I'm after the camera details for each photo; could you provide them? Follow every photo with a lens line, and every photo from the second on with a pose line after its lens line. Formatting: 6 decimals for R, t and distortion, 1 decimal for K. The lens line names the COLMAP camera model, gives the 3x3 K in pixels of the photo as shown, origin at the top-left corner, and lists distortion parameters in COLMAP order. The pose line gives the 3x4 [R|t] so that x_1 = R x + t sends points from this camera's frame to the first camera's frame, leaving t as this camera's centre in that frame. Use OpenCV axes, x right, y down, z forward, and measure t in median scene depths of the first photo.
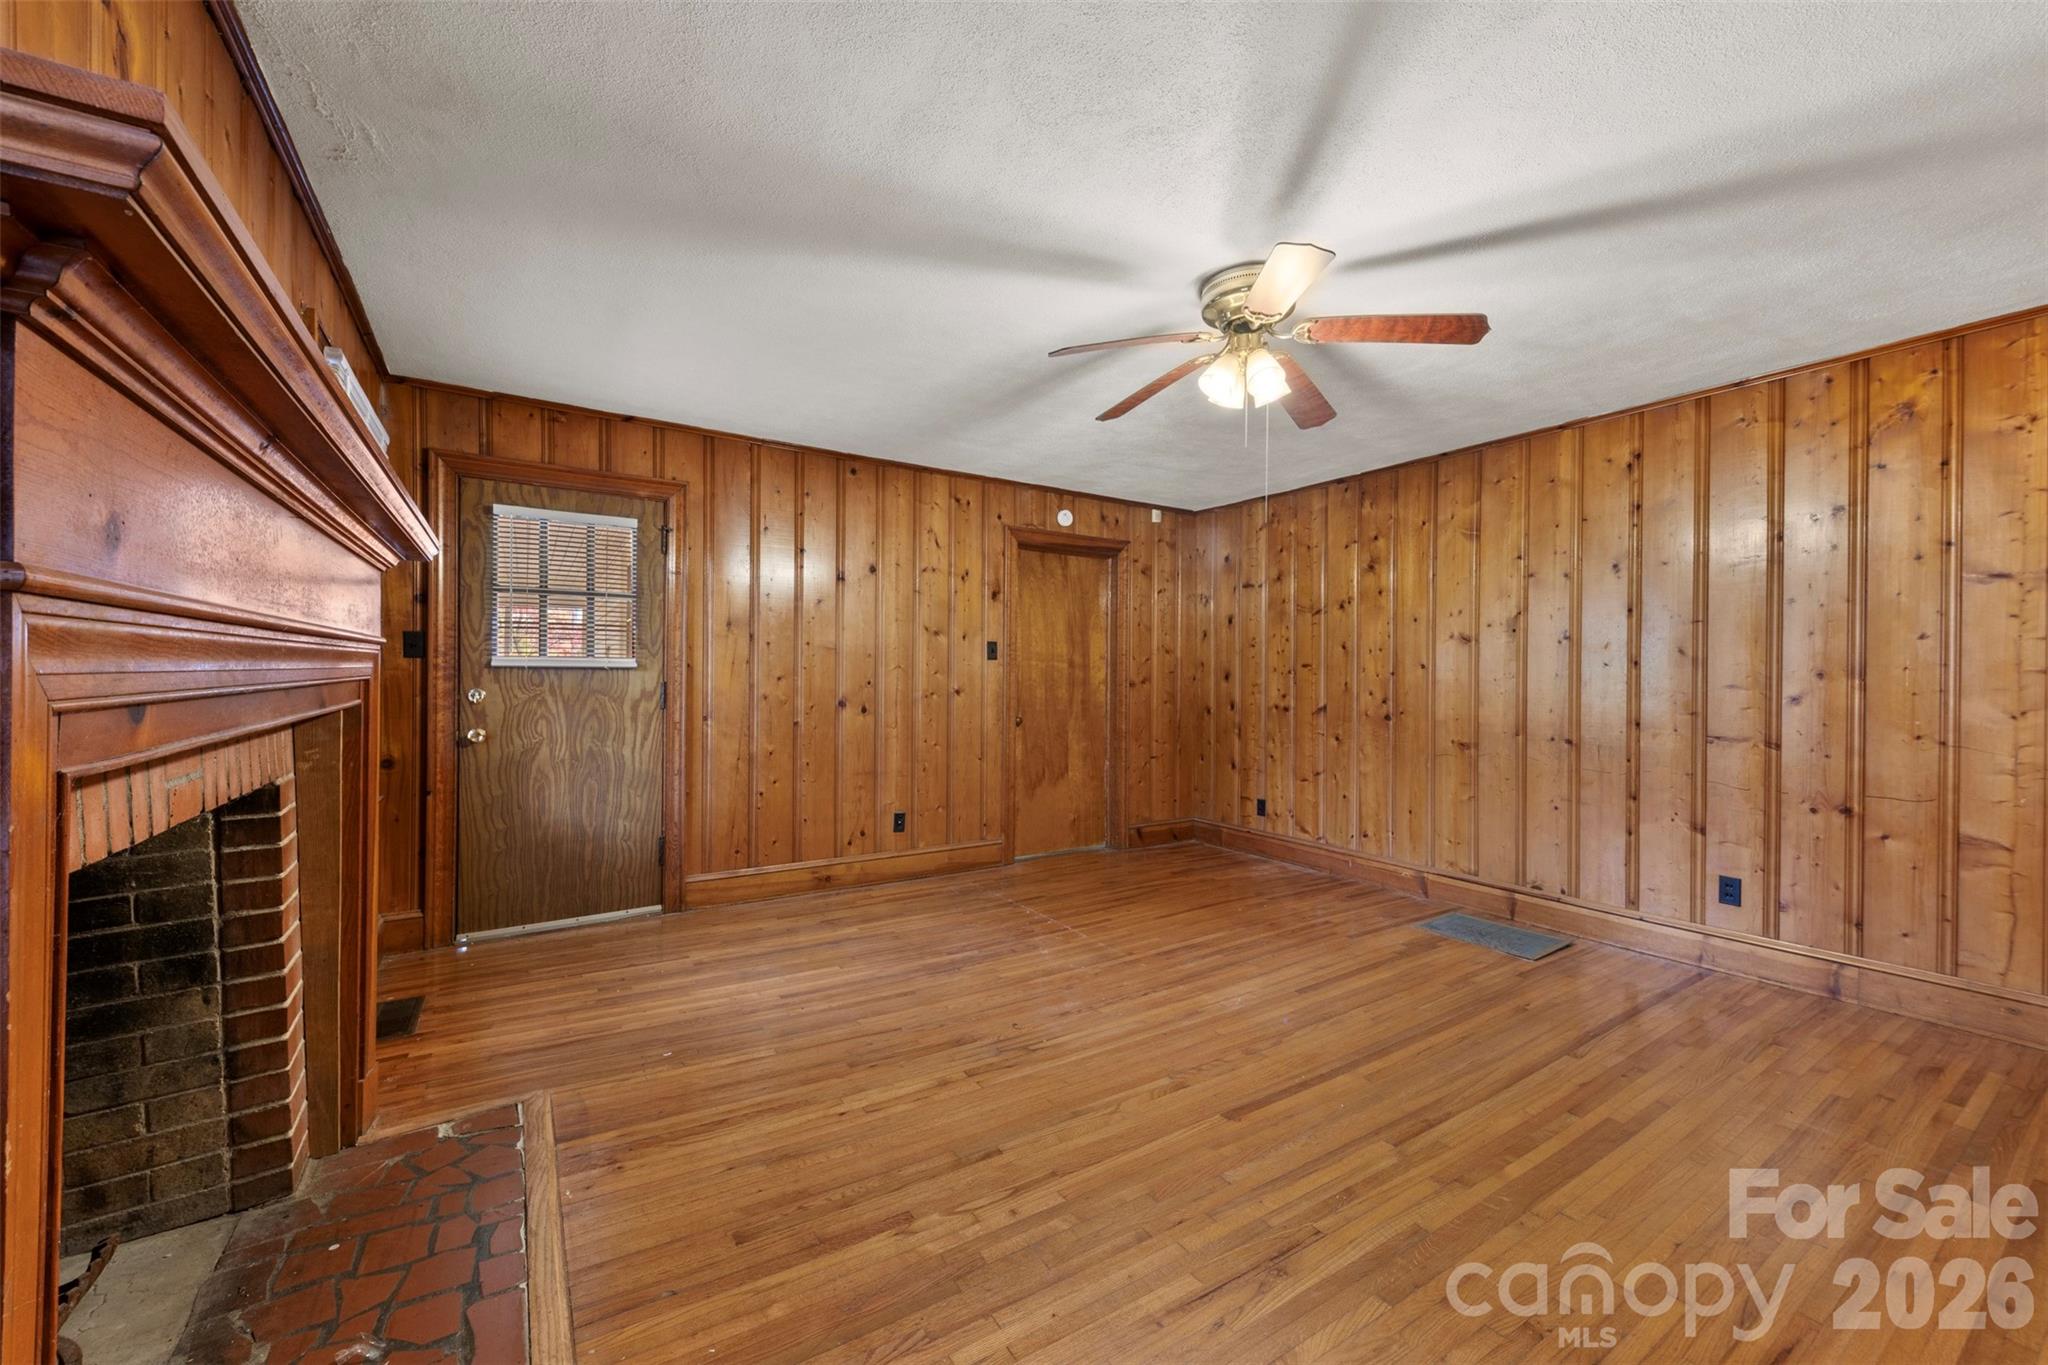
lens RADIAL K [[788.7, 0, 1022.7], [0, 788.7, 676.2], [0, 0, 1]] dist [0.012175, 0.000019]
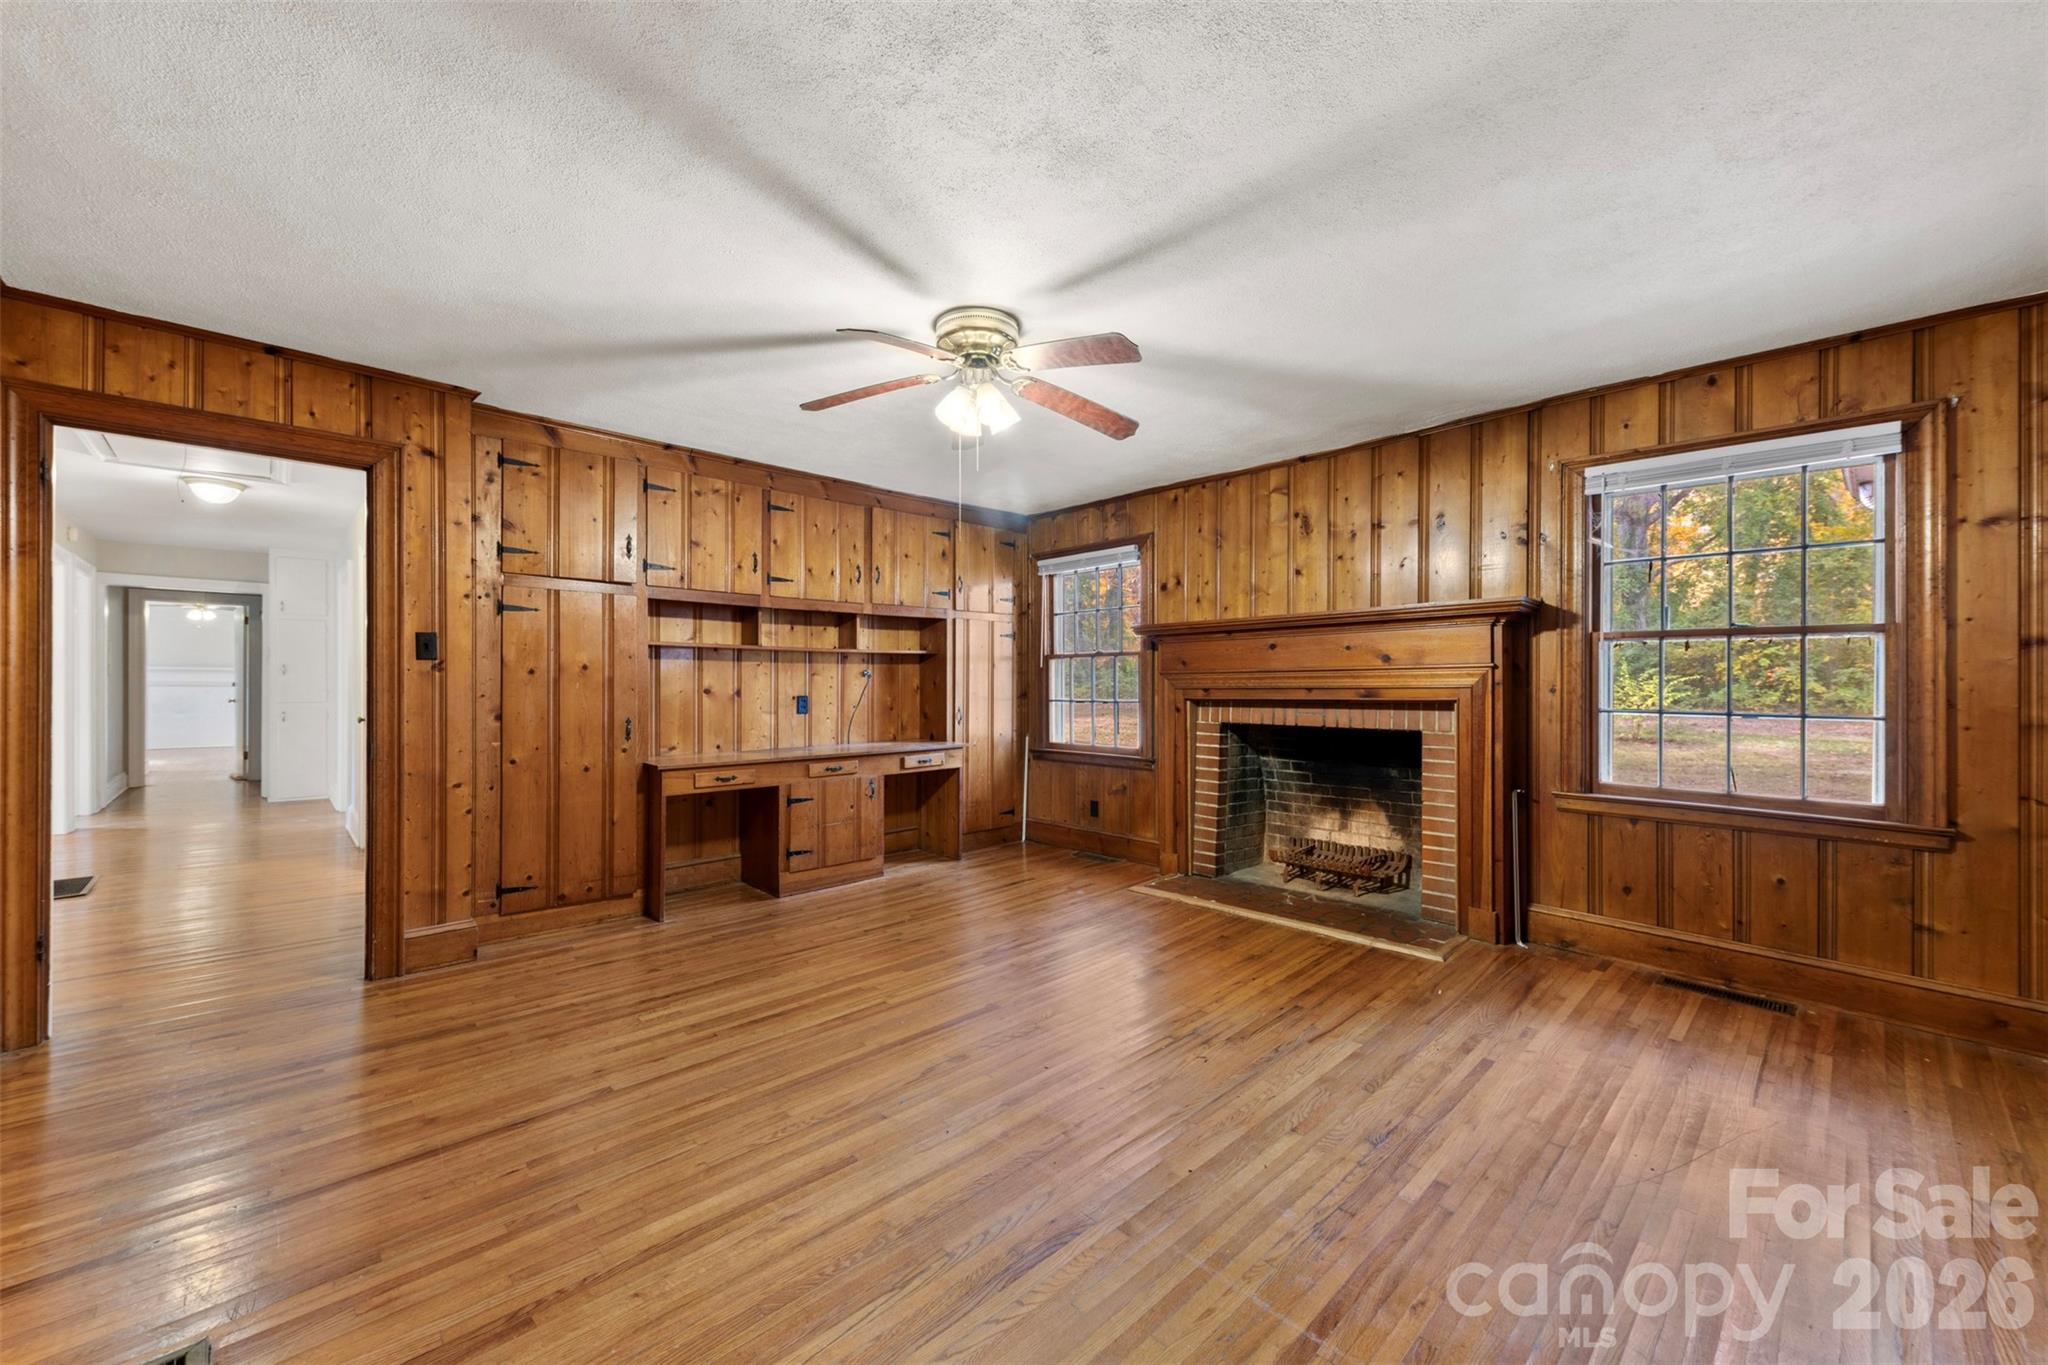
lens RADIAL K [[788.7, 0, 1022.7], [0, 788.7, 676.2], [0, 0, 1]] dist [0.012175, 0.000019]
pose [[-0.981888, -0.013051, -0.189011, 0.374846], [-0.011795, 0.999900, -0.007770, 0.004772], [0.189094, -0.005400, -0.981944, 1.842932]]
